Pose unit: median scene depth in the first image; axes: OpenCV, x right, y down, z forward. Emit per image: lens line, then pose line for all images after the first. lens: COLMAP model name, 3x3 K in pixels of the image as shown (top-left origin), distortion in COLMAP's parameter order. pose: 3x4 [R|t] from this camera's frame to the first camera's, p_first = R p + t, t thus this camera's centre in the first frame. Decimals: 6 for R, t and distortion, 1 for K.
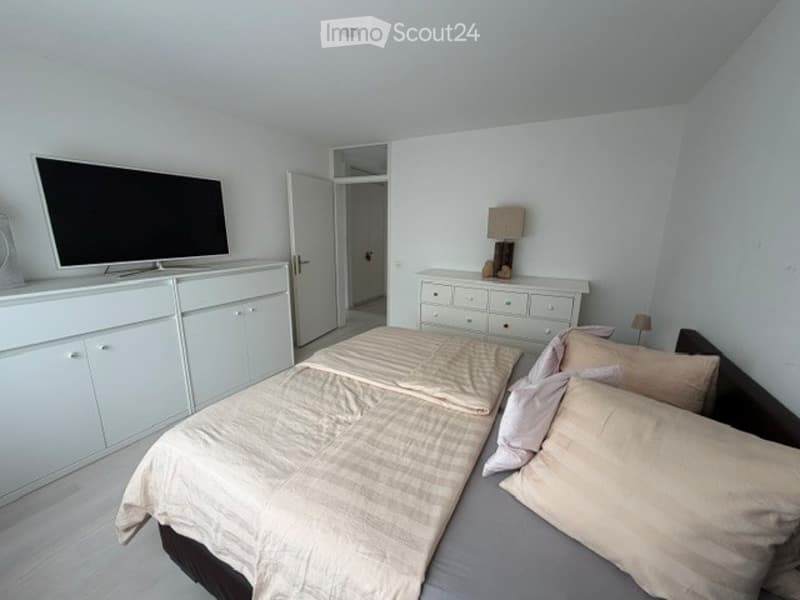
lens RADIAL K [[321.2, 0, 395.0], [0, 321.2, 298.4], [0, 0, 1]] dist [0.000908, -0.000207]
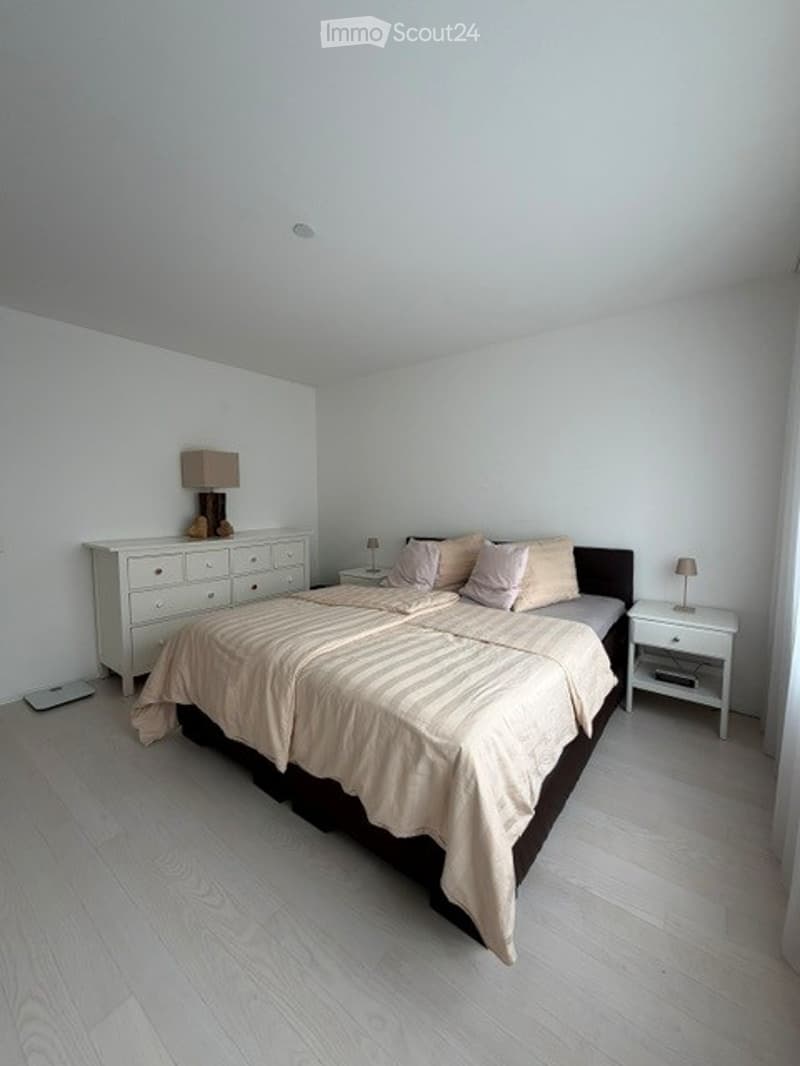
lens RADIAL K [[428.1, 0, 395.4], [0, 428.1, 530.9], [0, 0, 1]] dist [0.000908, -0.000207]
pose [[0.172962, -0.089750, 0.980831, -0.920822], [0.223802, 0.973372, 0.049602, -0.042177], [-0.959165, 0.210933, 0.188443, 0.517889]]
